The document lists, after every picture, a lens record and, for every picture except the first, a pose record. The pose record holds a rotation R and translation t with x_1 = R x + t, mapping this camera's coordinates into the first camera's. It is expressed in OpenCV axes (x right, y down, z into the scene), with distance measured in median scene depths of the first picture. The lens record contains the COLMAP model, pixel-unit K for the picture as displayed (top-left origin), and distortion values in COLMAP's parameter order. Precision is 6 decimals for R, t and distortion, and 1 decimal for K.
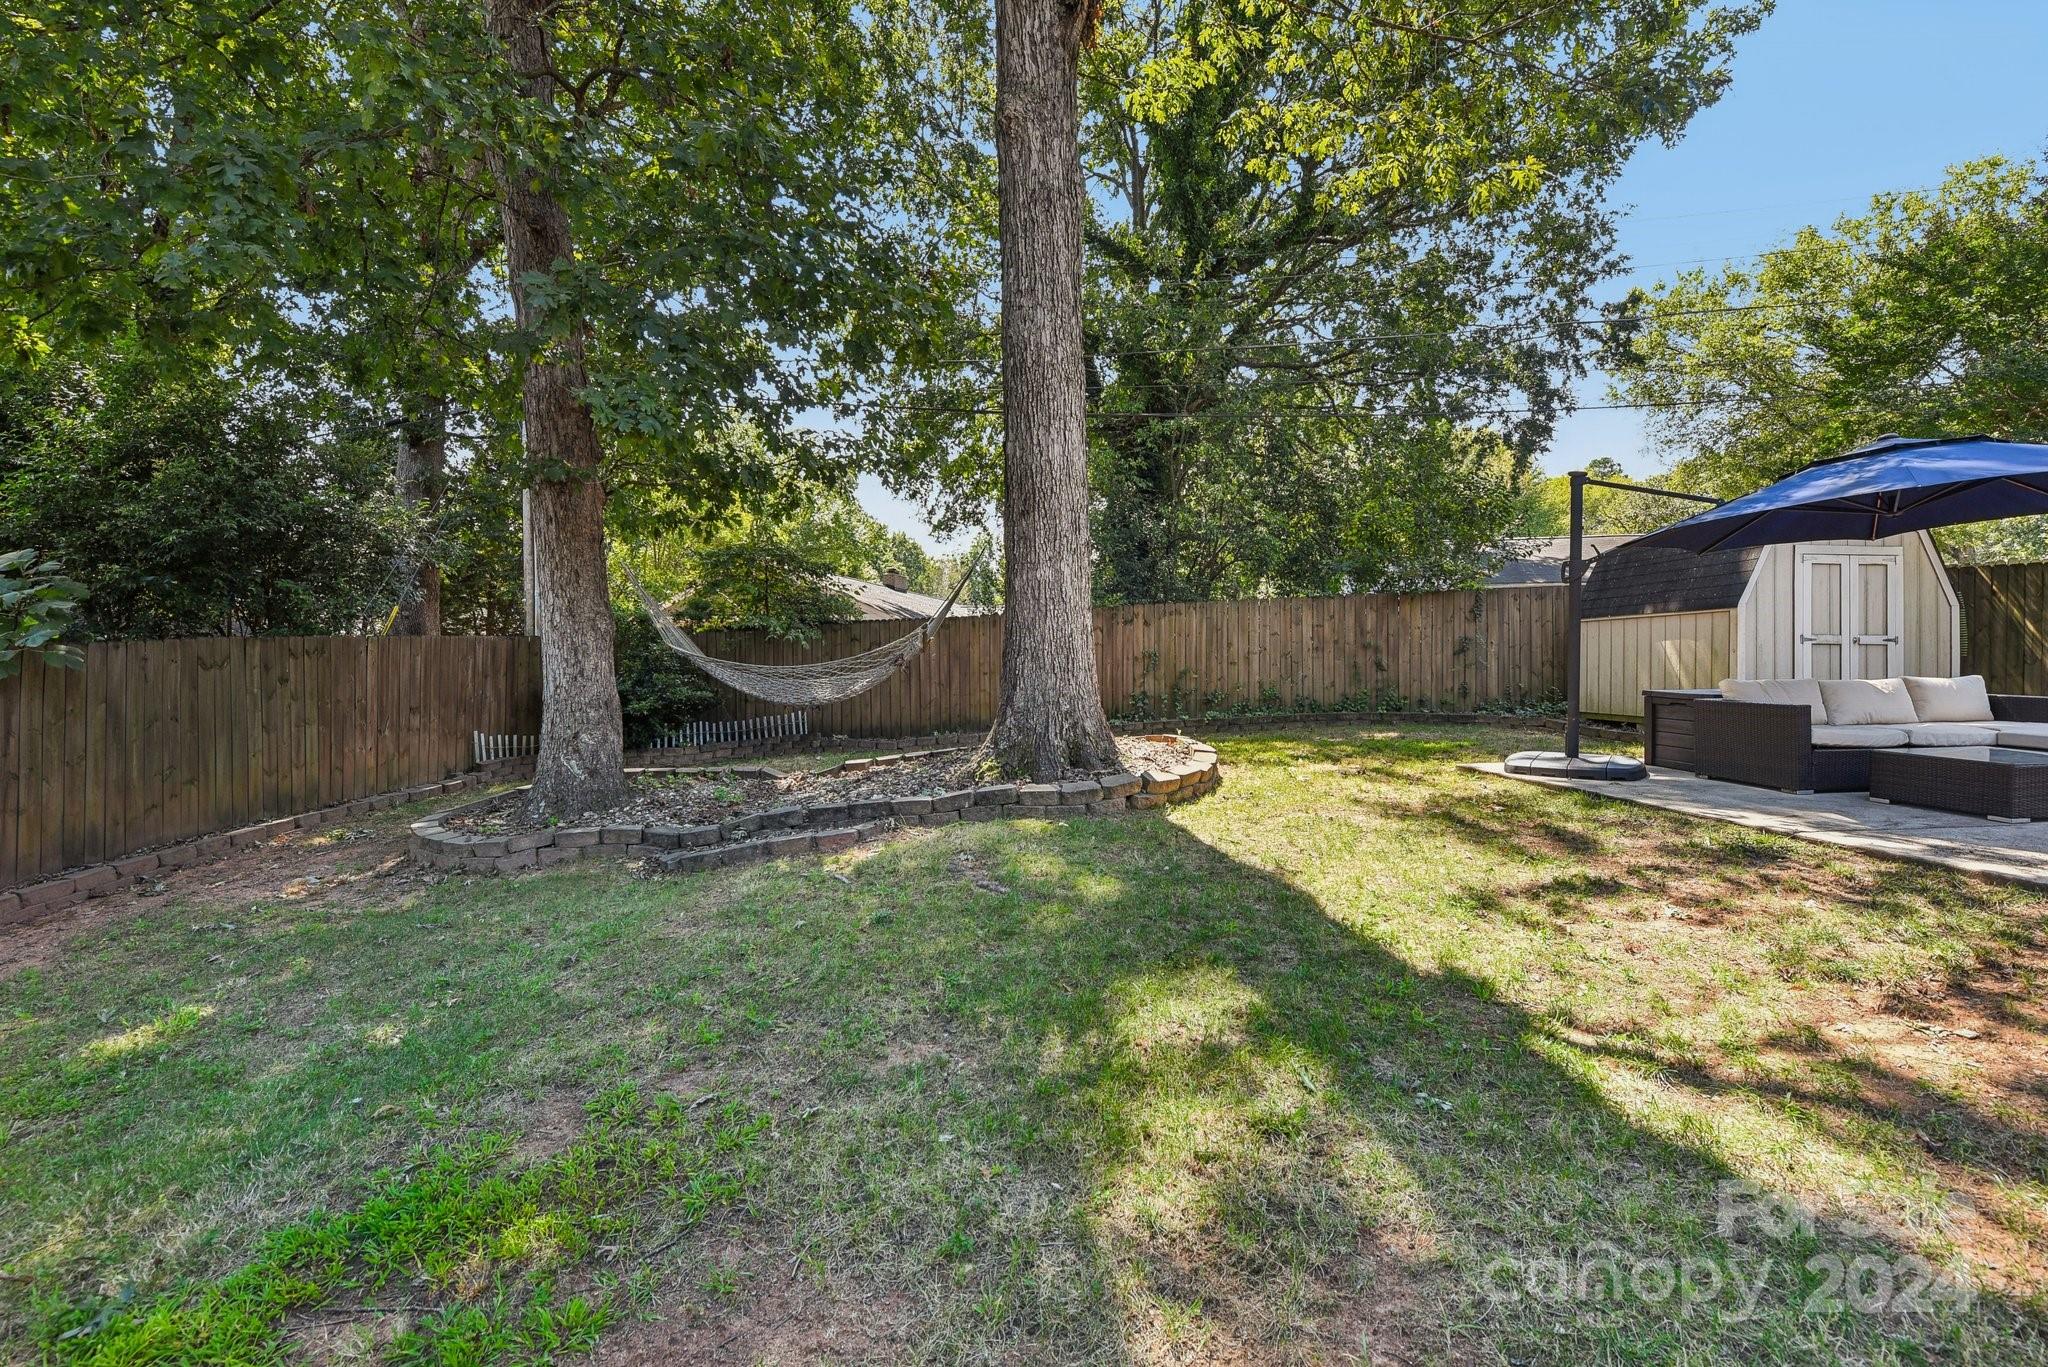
lens RADIAL K [[827.7, 0, 1009.6], [0, 827.7, 671.1], [0, 0, 1]] dist [-0.020964, -0.001061]
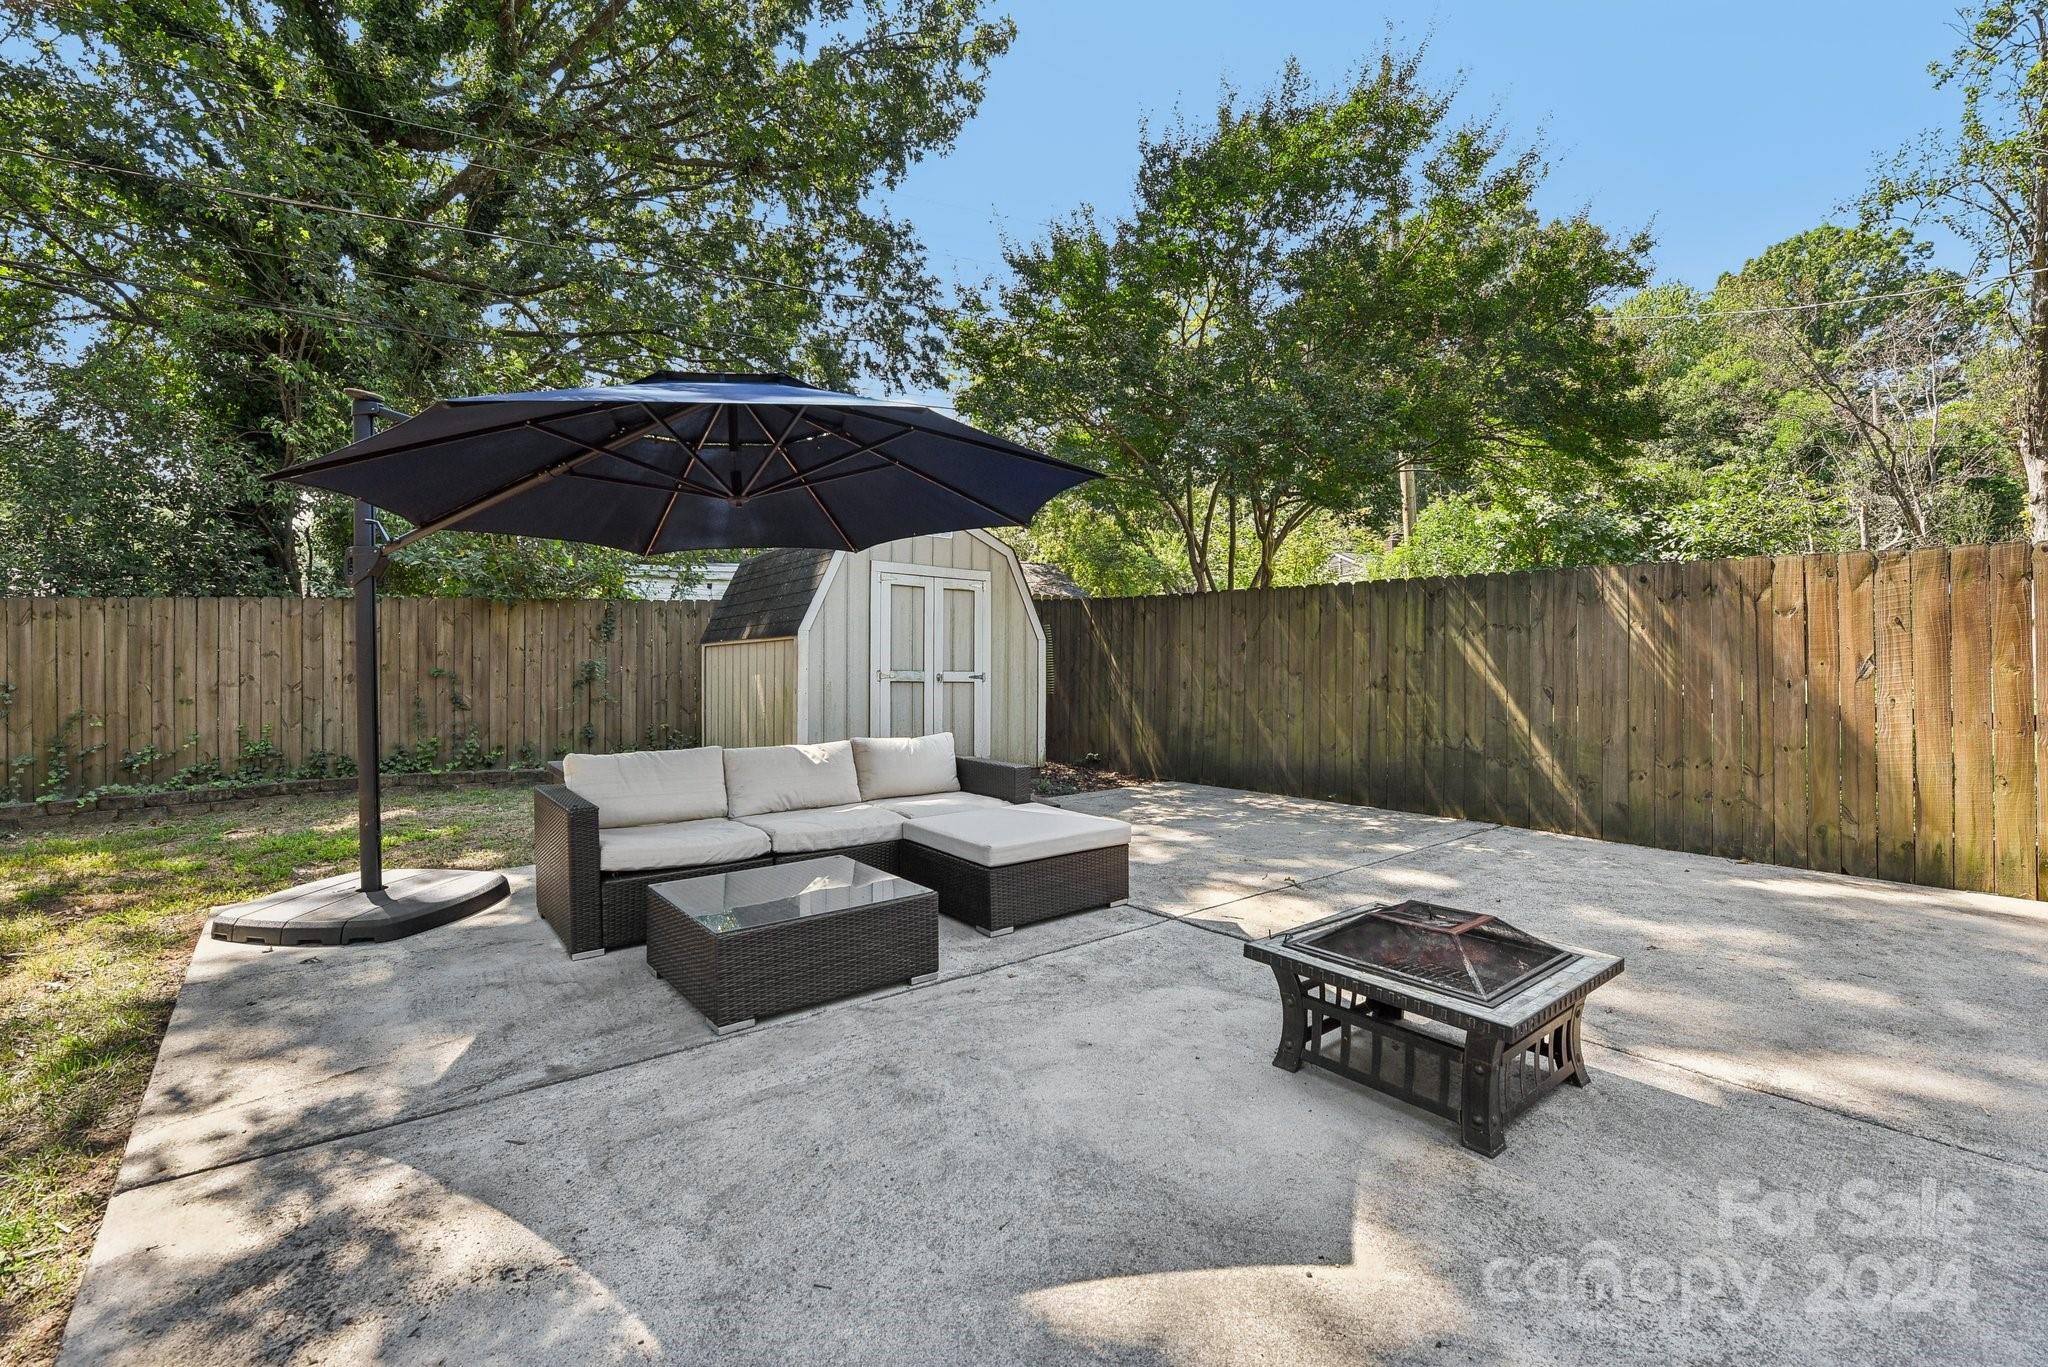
lens RADIAL K [[843.3, 0, 1022.1], [0, 843.3, 691.3], [0, 0, 1]] dist [-0.022677, -0.000565]
pose [[0.823210, -0.005122, 0.567714, 0.433432], [-0.000271, 0.999956, 0.009414, -0.022613], [-0.567737, -0.007904, 0.823172, 0.156072]]
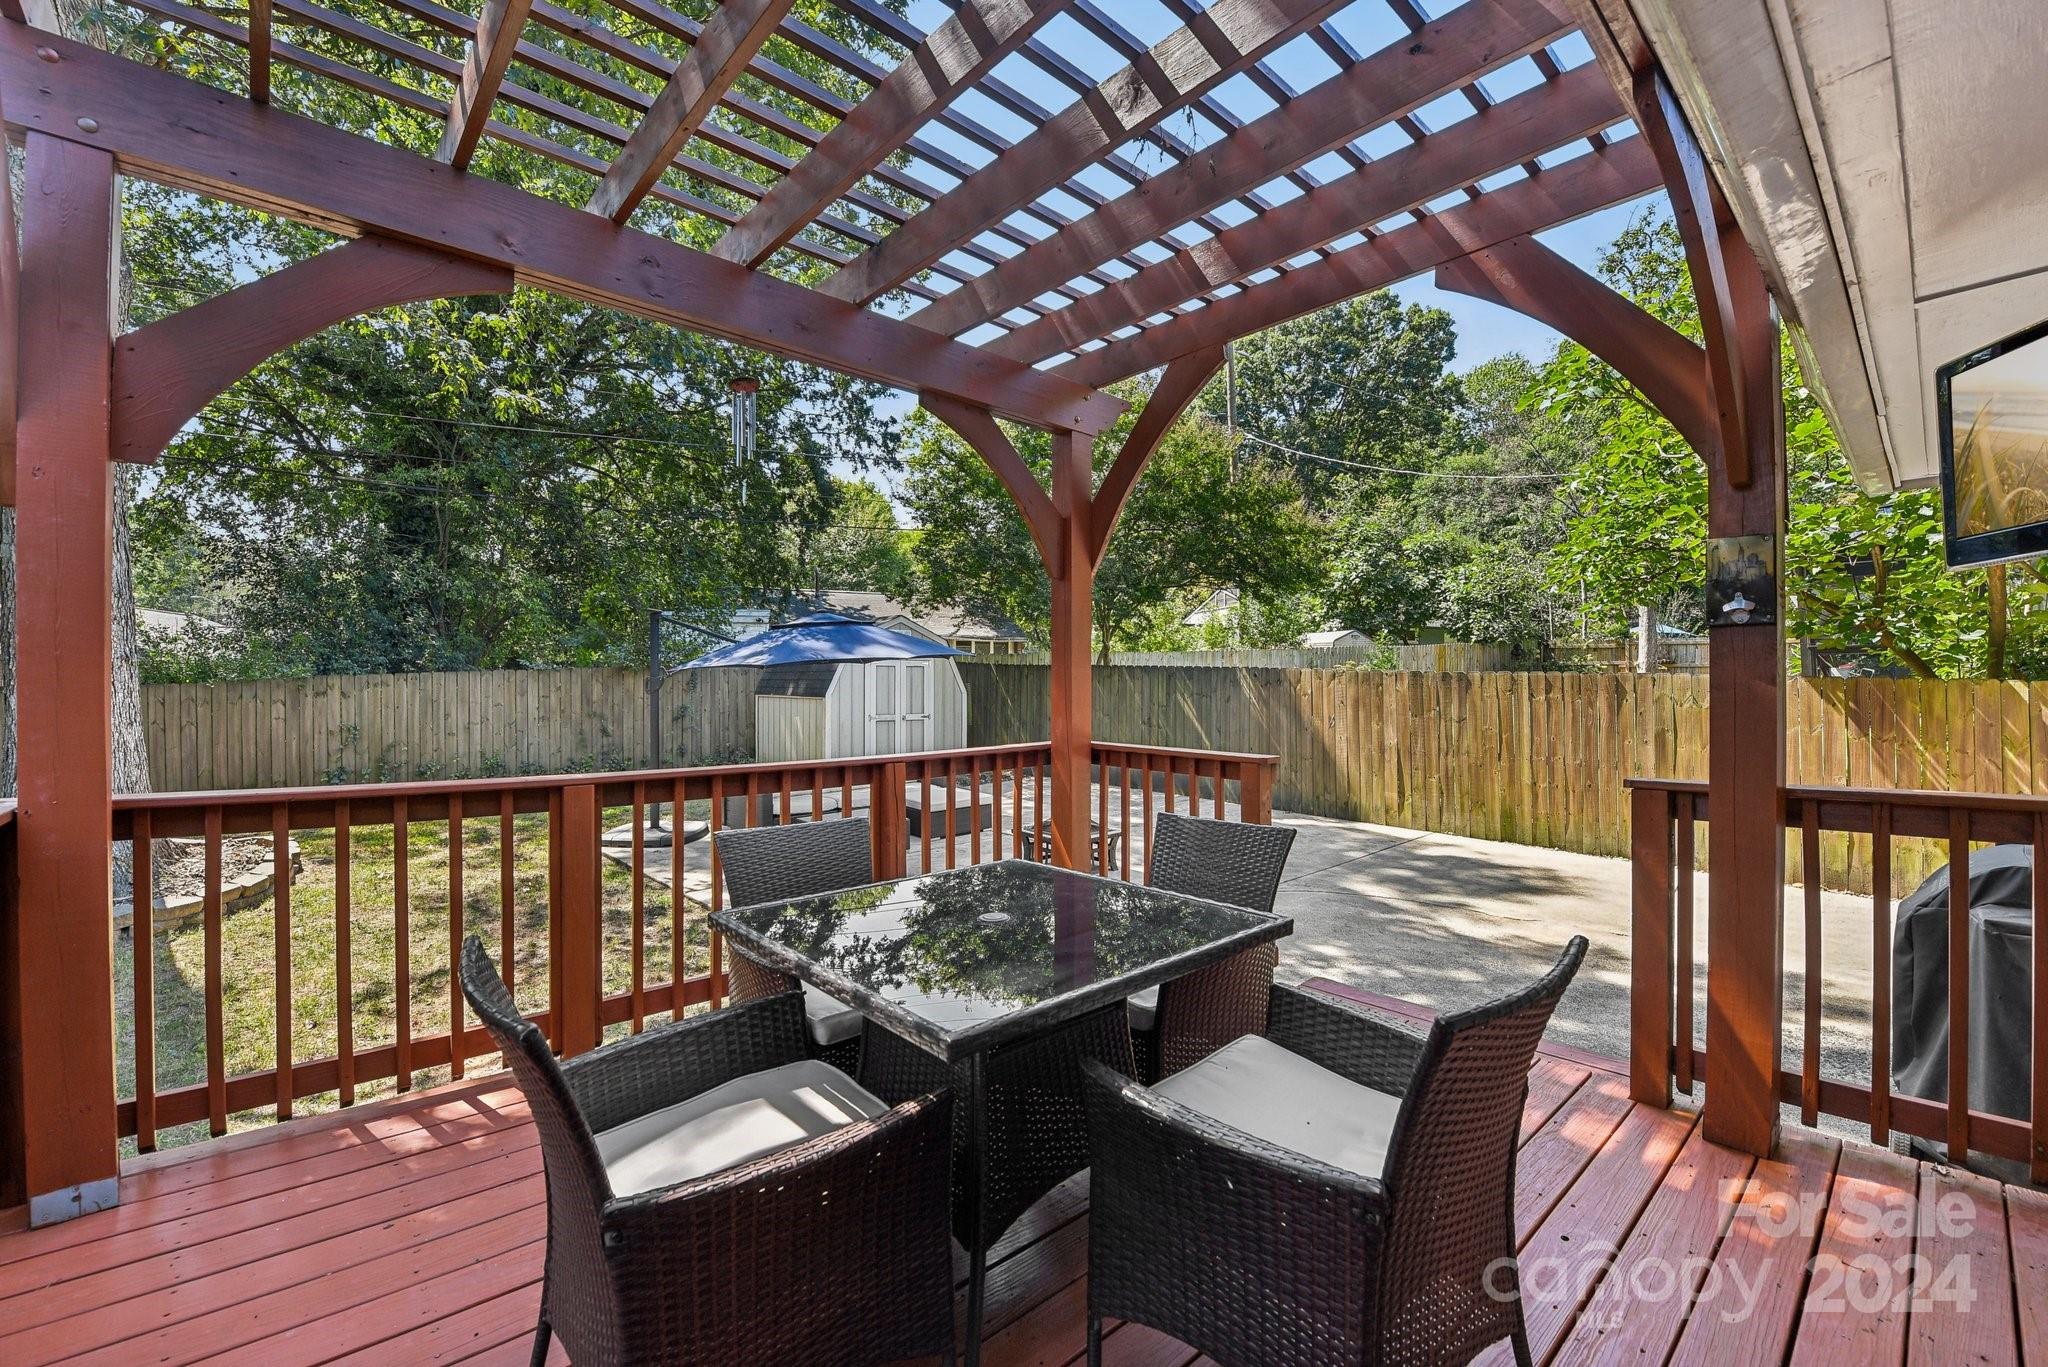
lens RADIAL K [[827.7, 0, 1027.4], [0, 827.7, 687.2], [0, 0, 1]] dist [-0.020964, -0.001061]
pose [[0.783222, -0.005062, 0.621721, 0.199833], [0.000829, 0.999974, 0.007099, -0.073583], [-0.621741, -0.005045, 0.783206, -0.229127]]
